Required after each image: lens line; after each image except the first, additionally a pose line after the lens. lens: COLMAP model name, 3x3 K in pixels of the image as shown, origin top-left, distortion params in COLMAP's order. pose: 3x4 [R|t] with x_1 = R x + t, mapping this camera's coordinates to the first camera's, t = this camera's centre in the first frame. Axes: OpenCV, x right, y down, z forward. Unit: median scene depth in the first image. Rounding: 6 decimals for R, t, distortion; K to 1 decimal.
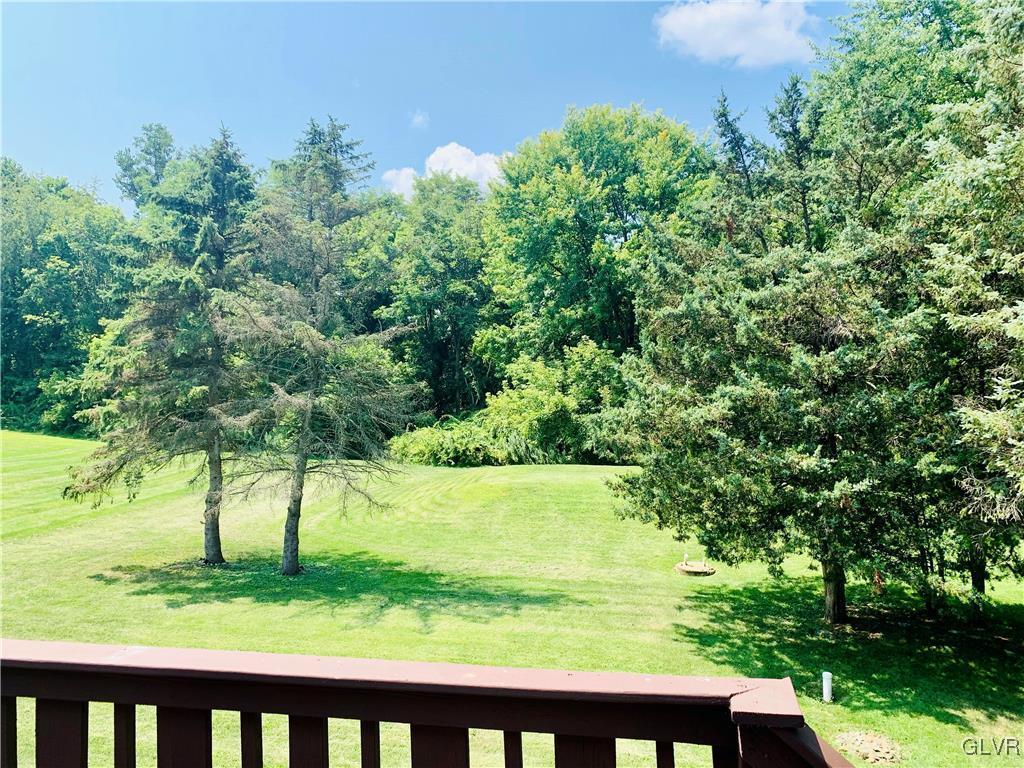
lens RADIAL K [[775.1, 0, 494.1], [0, 775.1, 373.2], [0, 0, 1]] dist [0.008088, -0.041723]
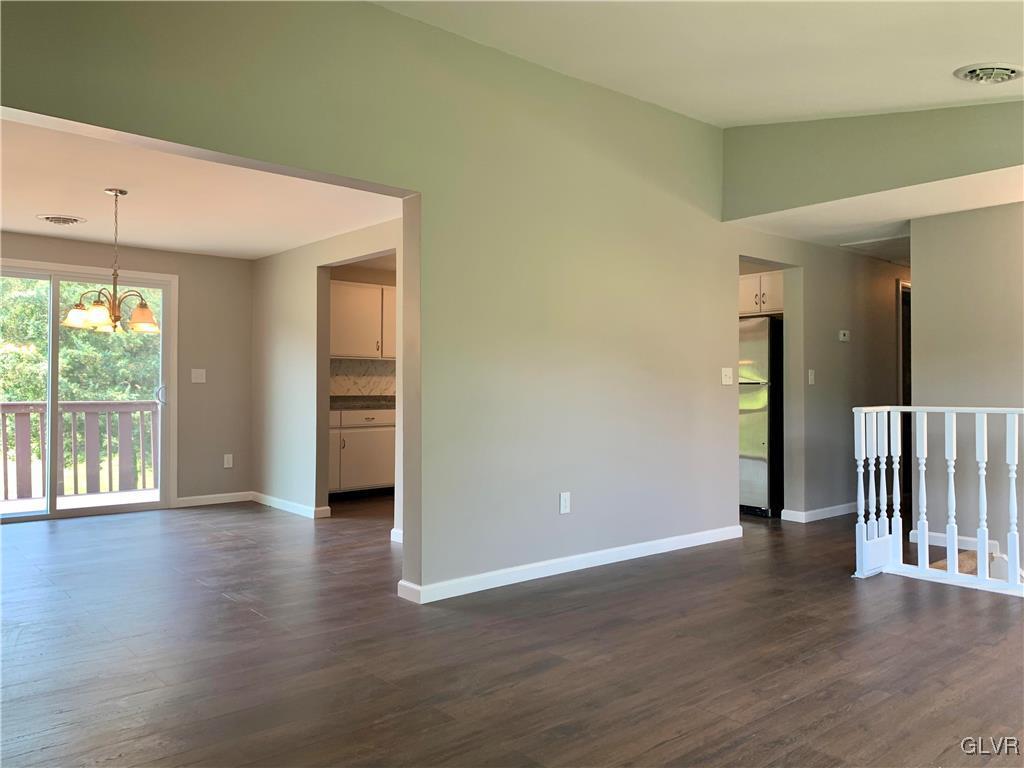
lens RADIAL K [[787.0, 0, 512.7], [0, 787.0, 374.1], [0, 0, 1]] dist [0.040103, -0.063458]
pose [[0.630671, 0.014610, 0.775913, -0.336885], [-0.040408, 0.999085, 0.014032, 0.007692], [-0.774998, -0.040202, 0.630684, -0.629163]]
